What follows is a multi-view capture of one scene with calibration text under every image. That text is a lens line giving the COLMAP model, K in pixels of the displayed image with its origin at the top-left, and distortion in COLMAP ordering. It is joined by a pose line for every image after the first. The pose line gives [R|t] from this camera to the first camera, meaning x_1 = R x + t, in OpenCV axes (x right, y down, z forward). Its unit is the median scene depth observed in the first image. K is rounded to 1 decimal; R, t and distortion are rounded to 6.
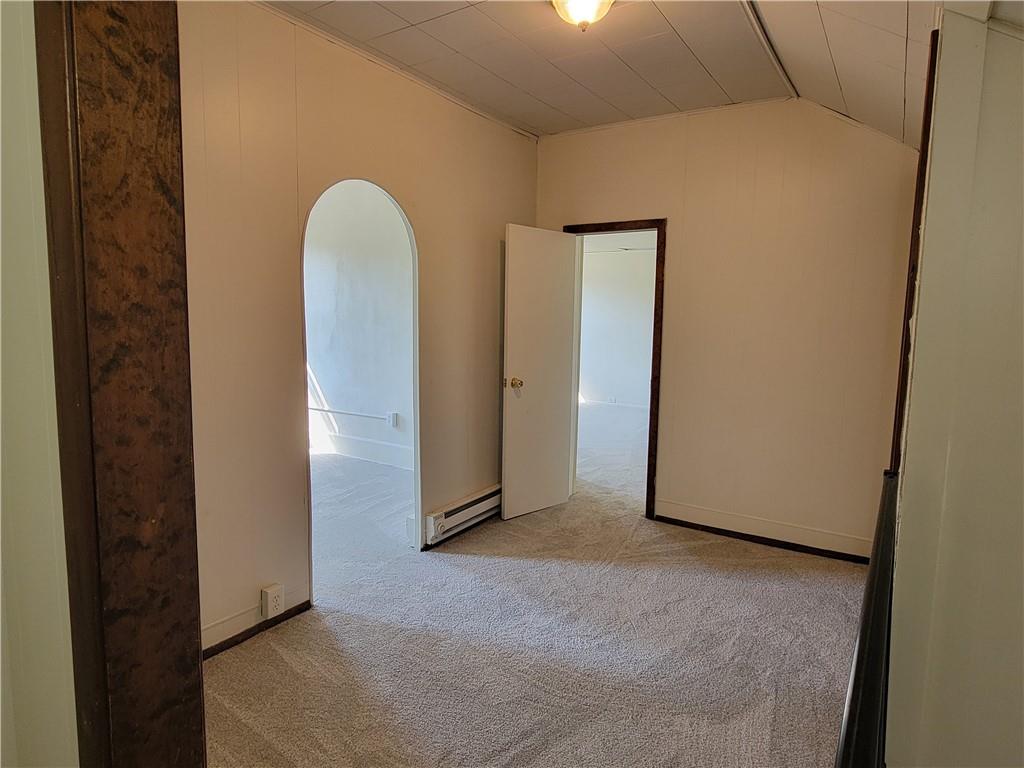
lens RADIAL K [[602.0, 0, 511.5], [0, 602.0, 381.6], [0, 0, 1]] dist [0.003330, 0.004777]
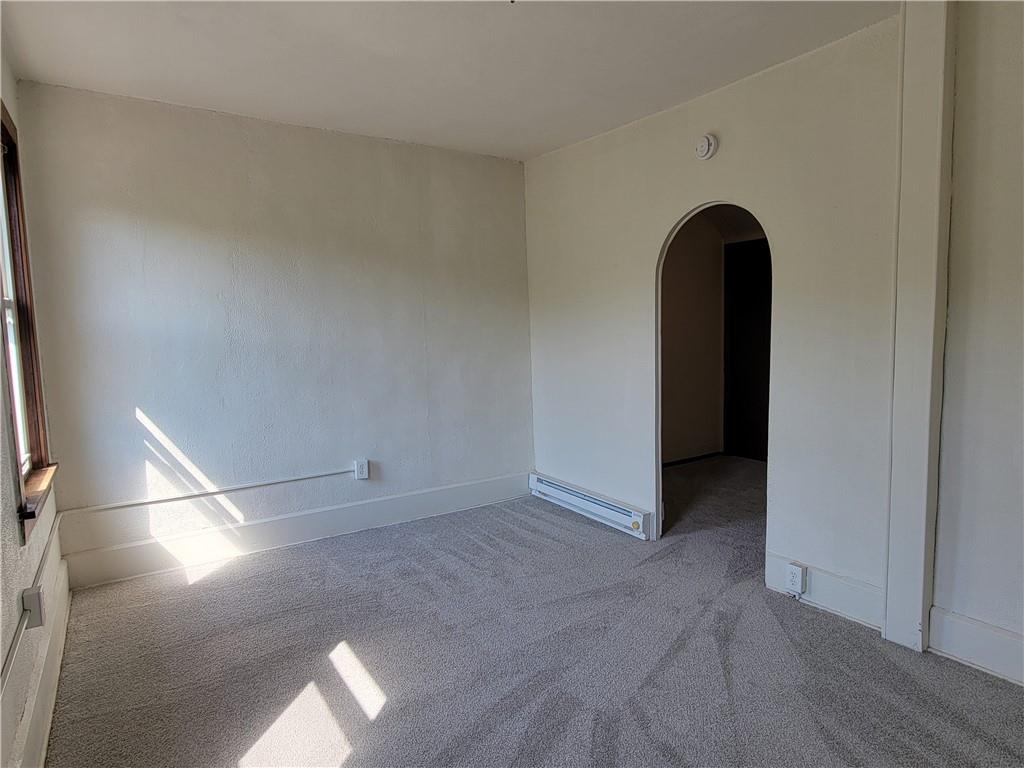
lens RADIAL K [[602.0, 0, 517.5], [0, 602.0, 382.0], [0, 0, 1]] dist [0.003330, 0.004777]
pose [[0.400634, -0.114694, 0.909031, -0.703912], [0.126189, 0.989587, 0.069244, -0.059863], [-0.907507, 0.086968, 0.410935, 0.489086]]
